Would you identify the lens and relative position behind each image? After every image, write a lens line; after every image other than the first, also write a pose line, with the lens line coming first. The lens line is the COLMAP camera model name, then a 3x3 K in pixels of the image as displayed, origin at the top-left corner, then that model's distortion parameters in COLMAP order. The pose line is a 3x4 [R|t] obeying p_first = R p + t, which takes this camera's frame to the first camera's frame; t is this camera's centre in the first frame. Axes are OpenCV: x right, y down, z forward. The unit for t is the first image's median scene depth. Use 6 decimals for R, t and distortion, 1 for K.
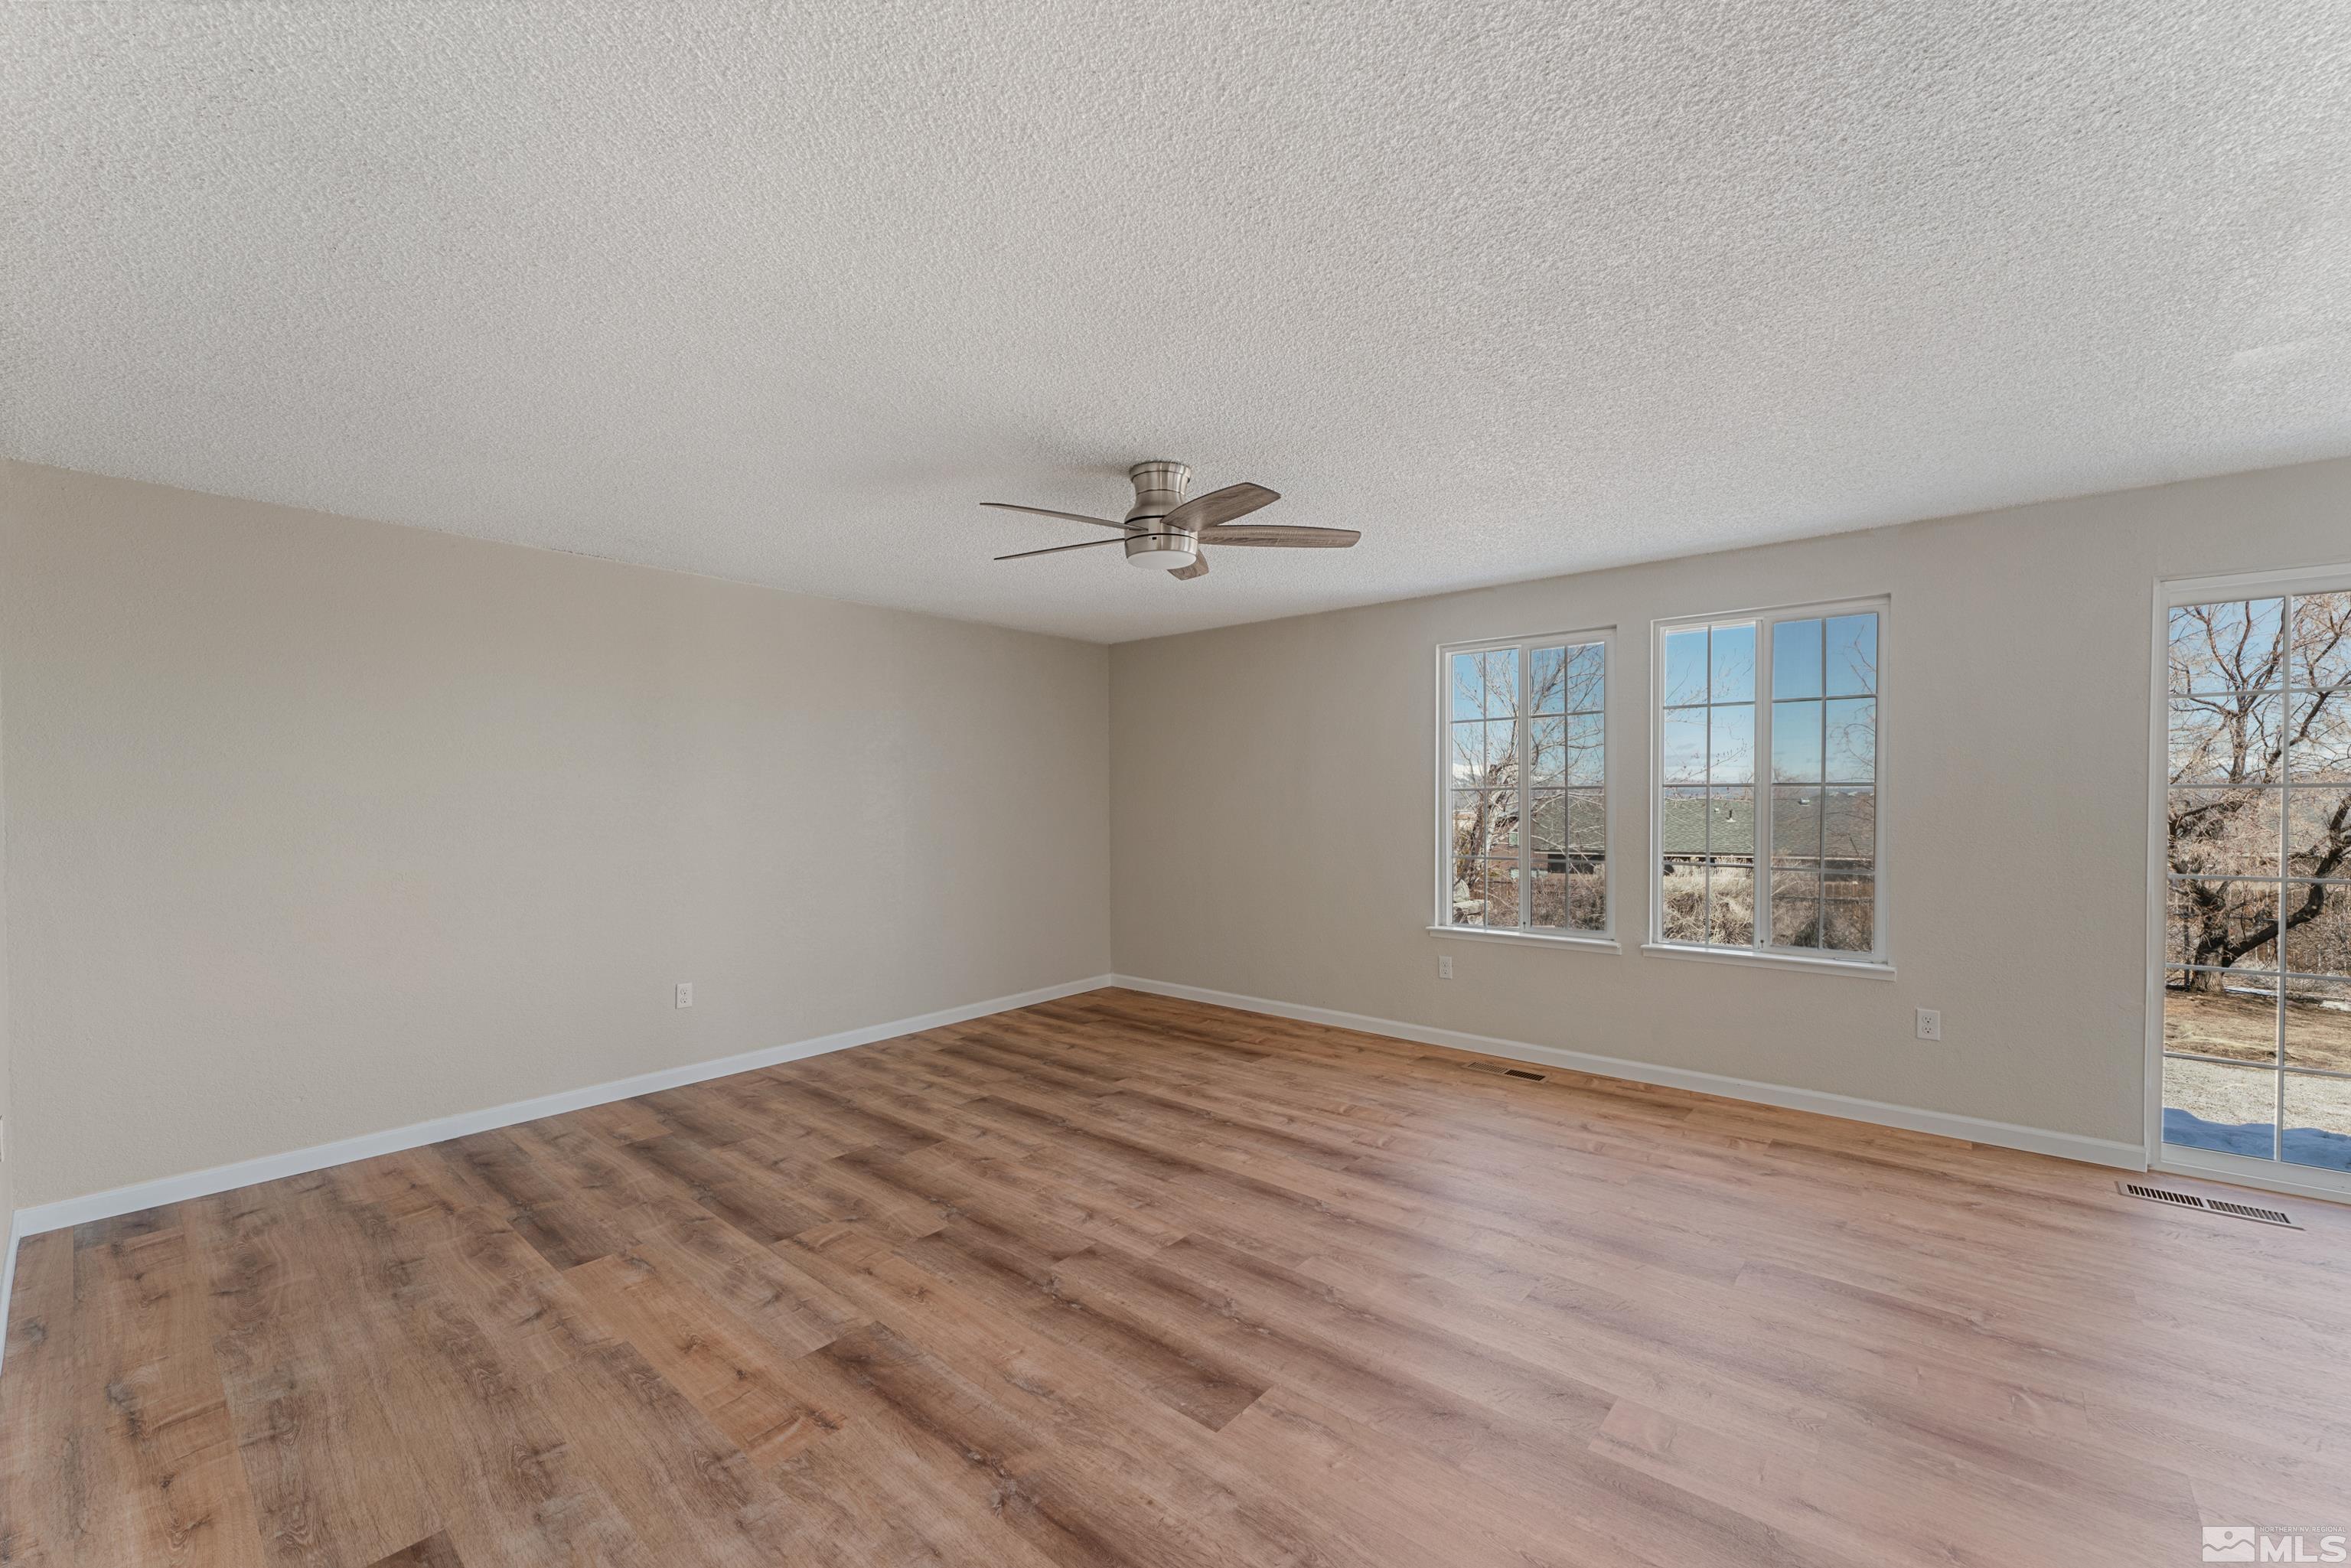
lens RADIAL K [[938.2, 0, 1176.3], [0, 938.2, 816.2], [0, 0, 1]] dist [0.001270, -0.000583]
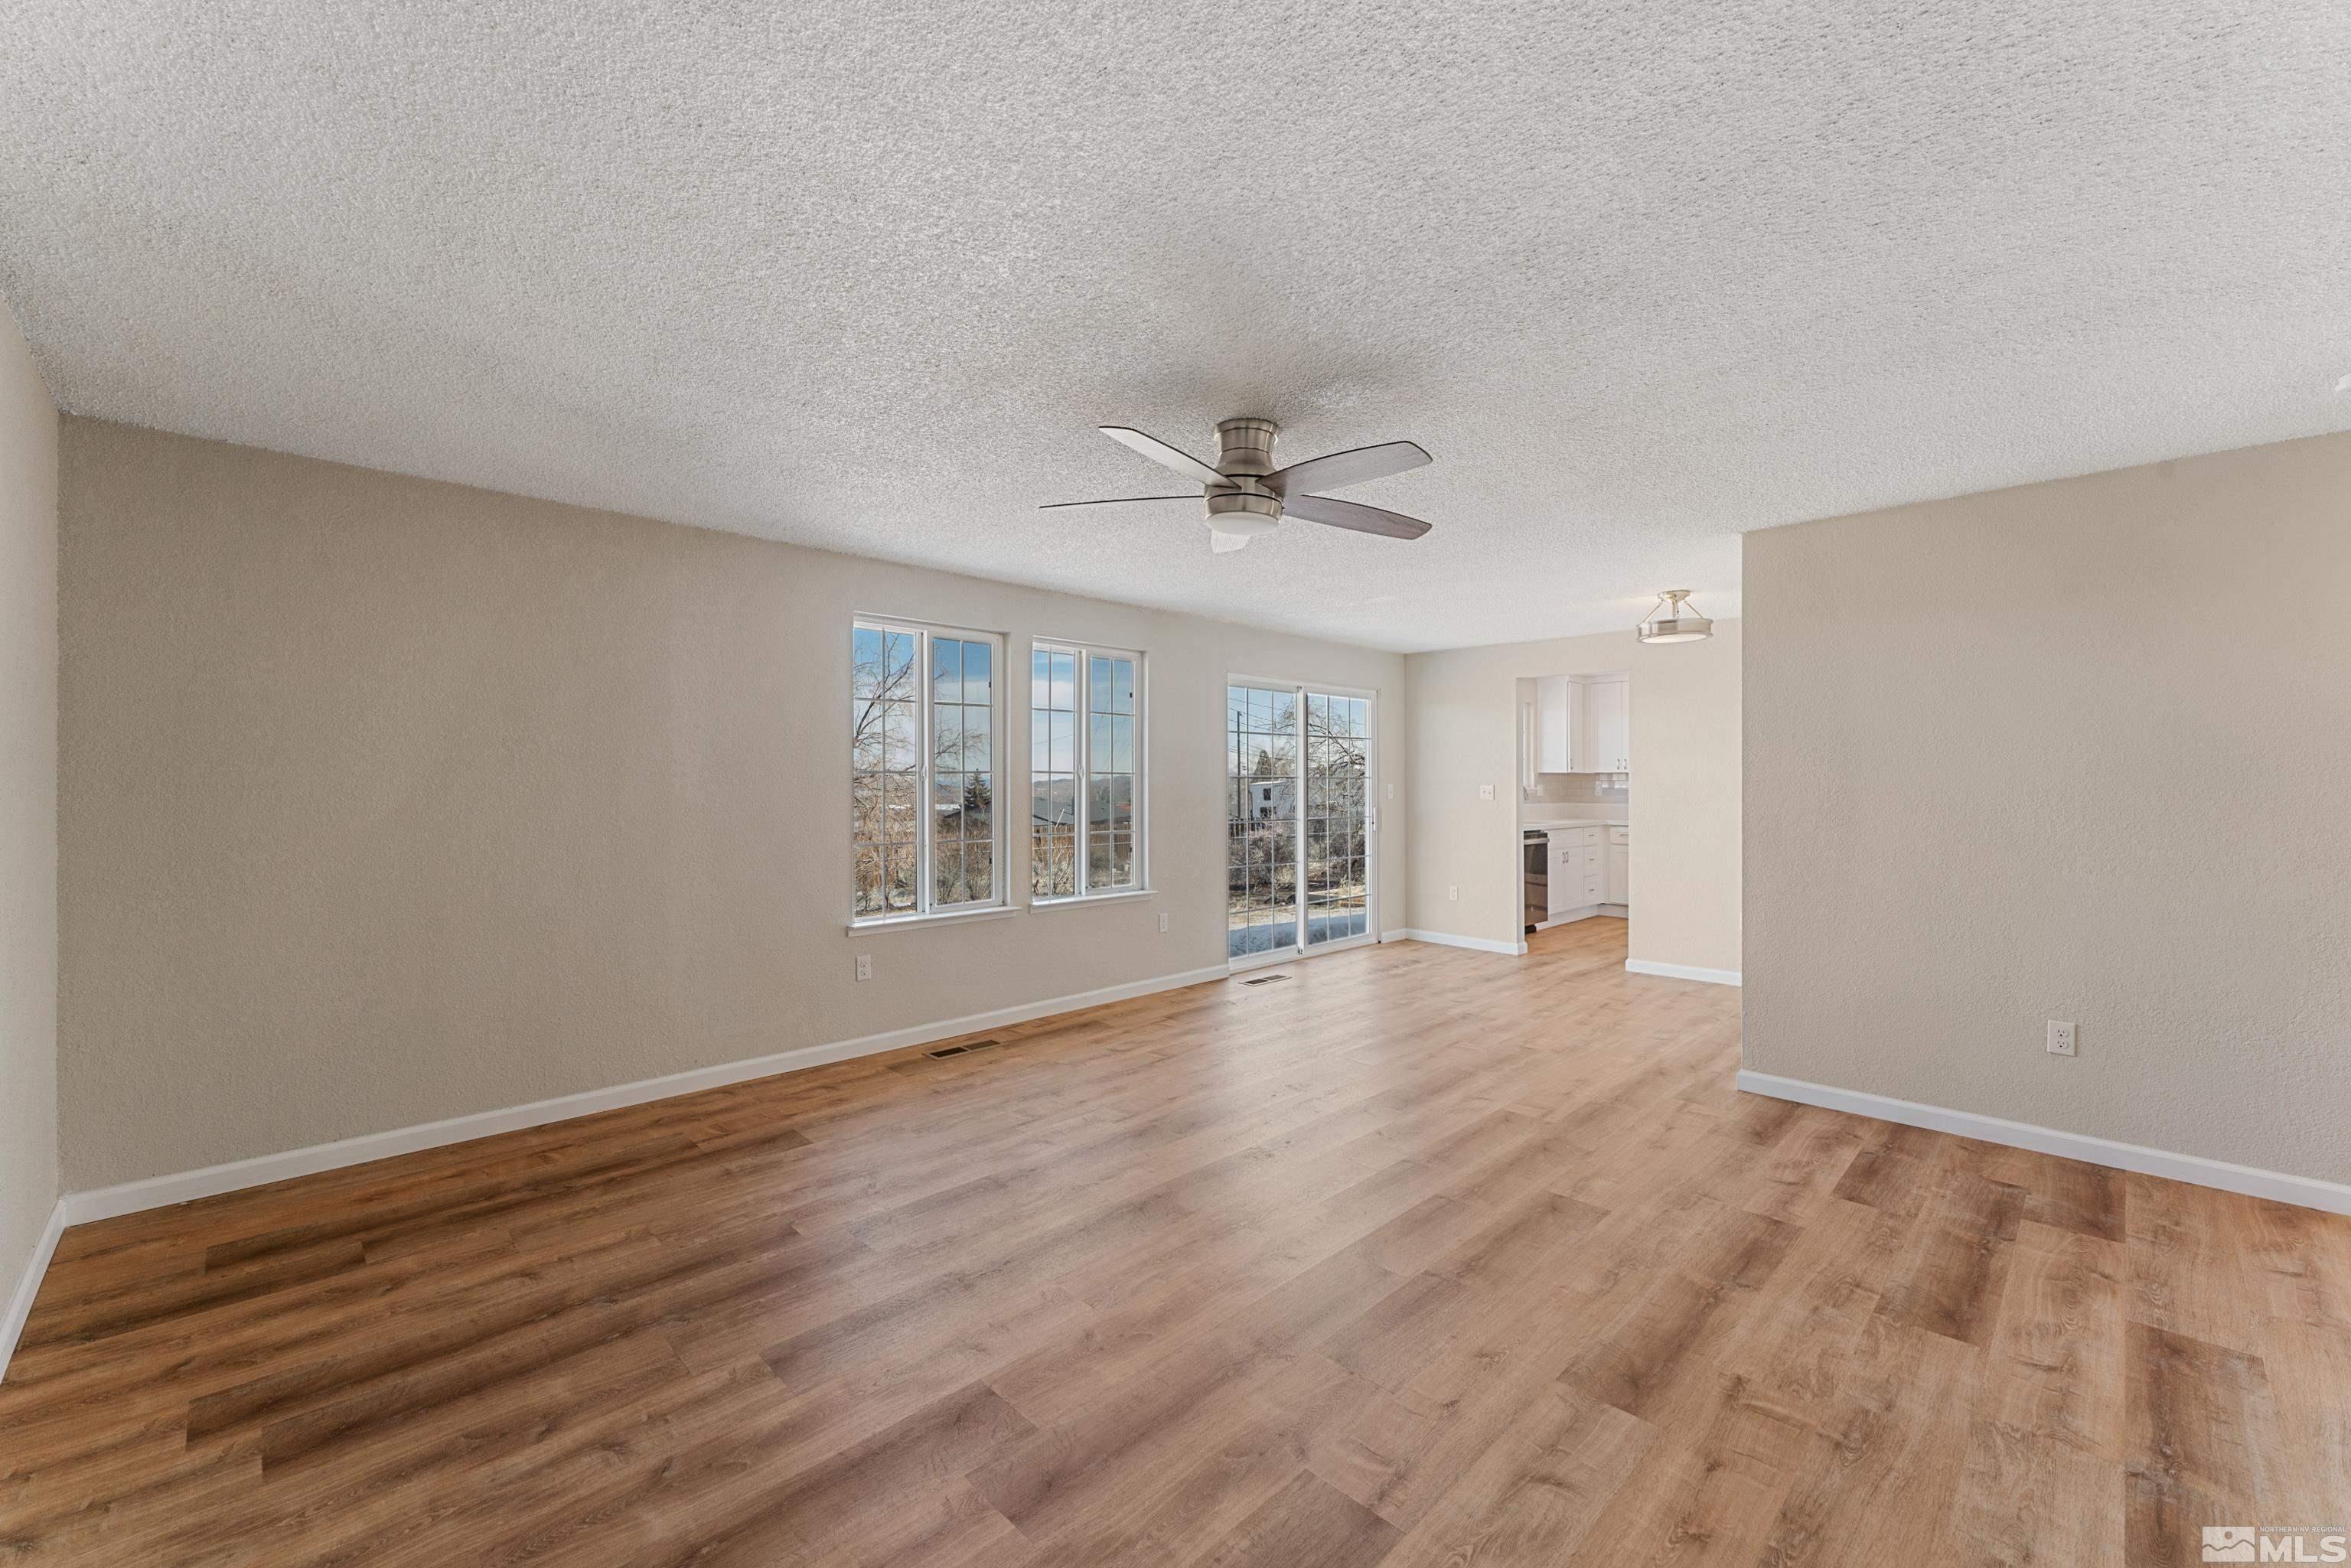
lens RADIAL K [[938.2, 0, 1184.6], [0, 938.2, 772.9], [0, 0, 1]] dist [0.001270, -0.000583]
pose [[0.079074, 0.014317, 0.996766, -0.796036], [0.019695, 0.999679, -0.015922, -0.008197], [-0.996674, 0.020891, 0.078767, 0.826637]]
